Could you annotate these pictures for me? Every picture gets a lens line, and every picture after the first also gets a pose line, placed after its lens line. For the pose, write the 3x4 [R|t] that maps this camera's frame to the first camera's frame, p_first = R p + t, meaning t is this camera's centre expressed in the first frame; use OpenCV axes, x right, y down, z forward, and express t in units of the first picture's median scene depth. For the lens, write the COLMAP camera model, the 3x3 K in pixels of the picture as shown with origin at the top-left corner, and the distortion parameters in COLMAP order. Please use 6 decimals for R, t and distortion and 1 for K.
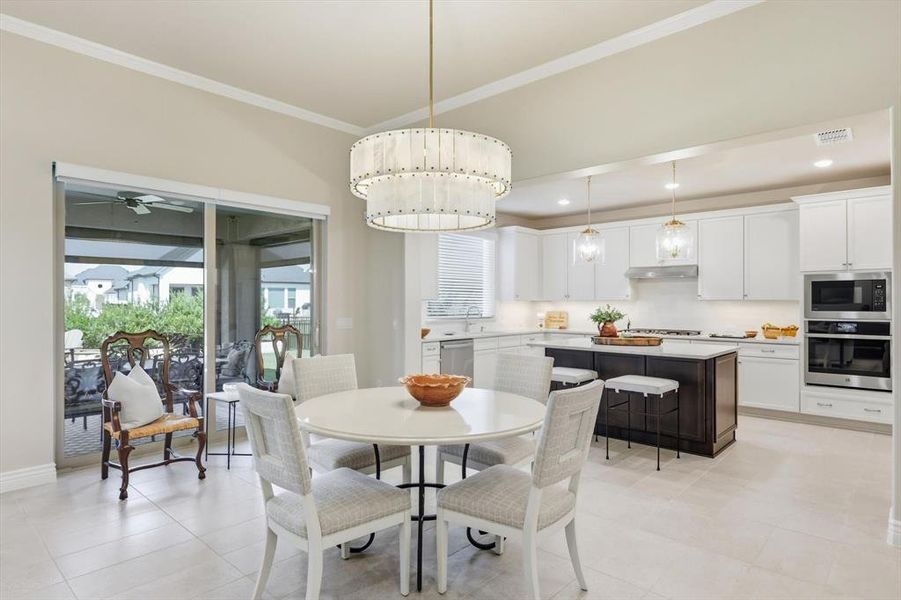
lens RADIAL K [[508.2, 0, 450.5], [0, 508.2, 300.0], [0, 0, 1]] dist [-0.001561, -0.000471]
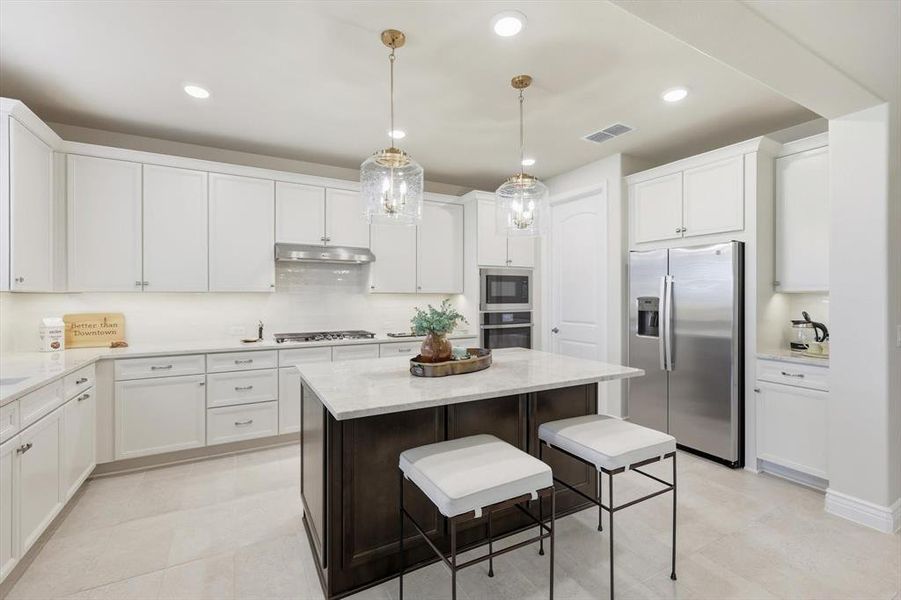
lens RADIAL K [[396.7, 0, 455.5], [0, 396.7, 296.2], [0, 0, 1]] dist [0.001547, 0.000023]
pose [[0.316858, 0.004071, 0.948464, -0.077473], [-0.001243, 0.999992, -0.003877, 0.009910], [-0.948472, 0.000050, 0.316860, 0.811694]]
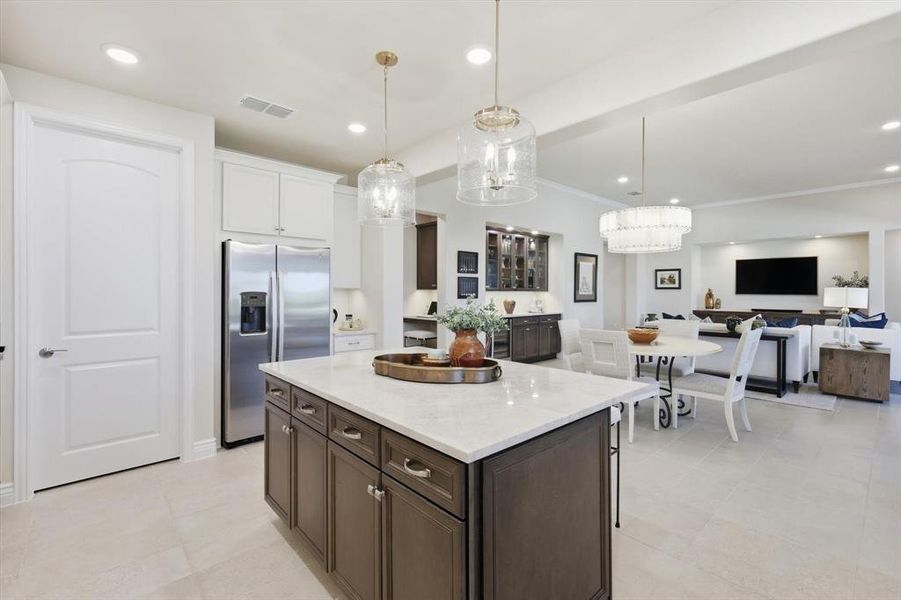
lens RADIAL K [[401.7, 0, 450.2], [0, 401.7, 292.4], [0, 0, 1]] dist [-0.001223, -0.000248]
pose [[-0.995502, 0.004880, 0.094615, 0.279477], [0.004842, 0.999988, -0.000633, 0.010793], [-0.094617, -0.000172, -0.995514, 1.313631]]
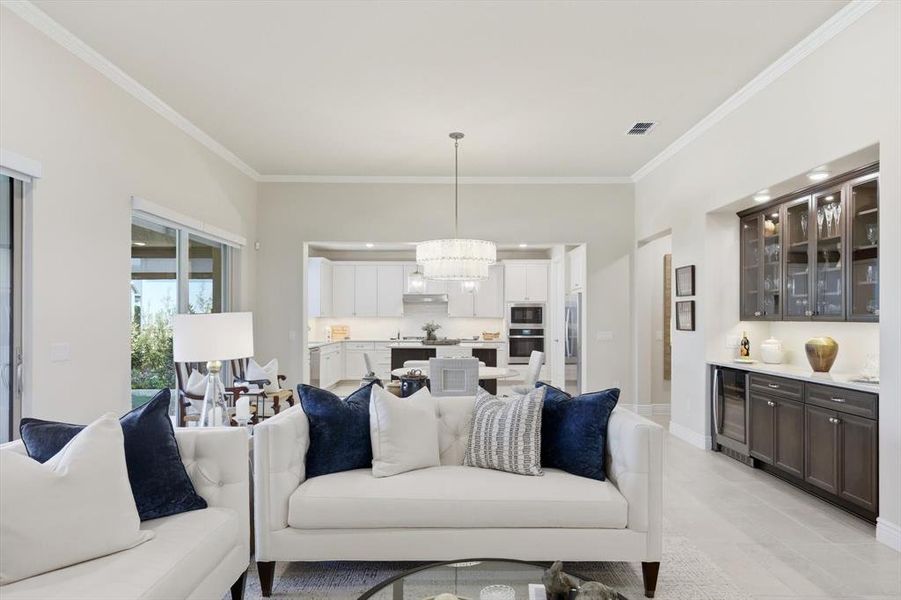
lens RADIAL K [[533.8, 0, 451.9], [0, 533.8, 315.8], [0, 0, 1]] dist [0.011921, 0.000404]
pose [[0.736427, 0.008202, 0.676467, -0.738019], [-0.006138, 0.999966, -0.005442, 0.006353], [-0.676489, -0.000144, 0.736453, -0.261064]]
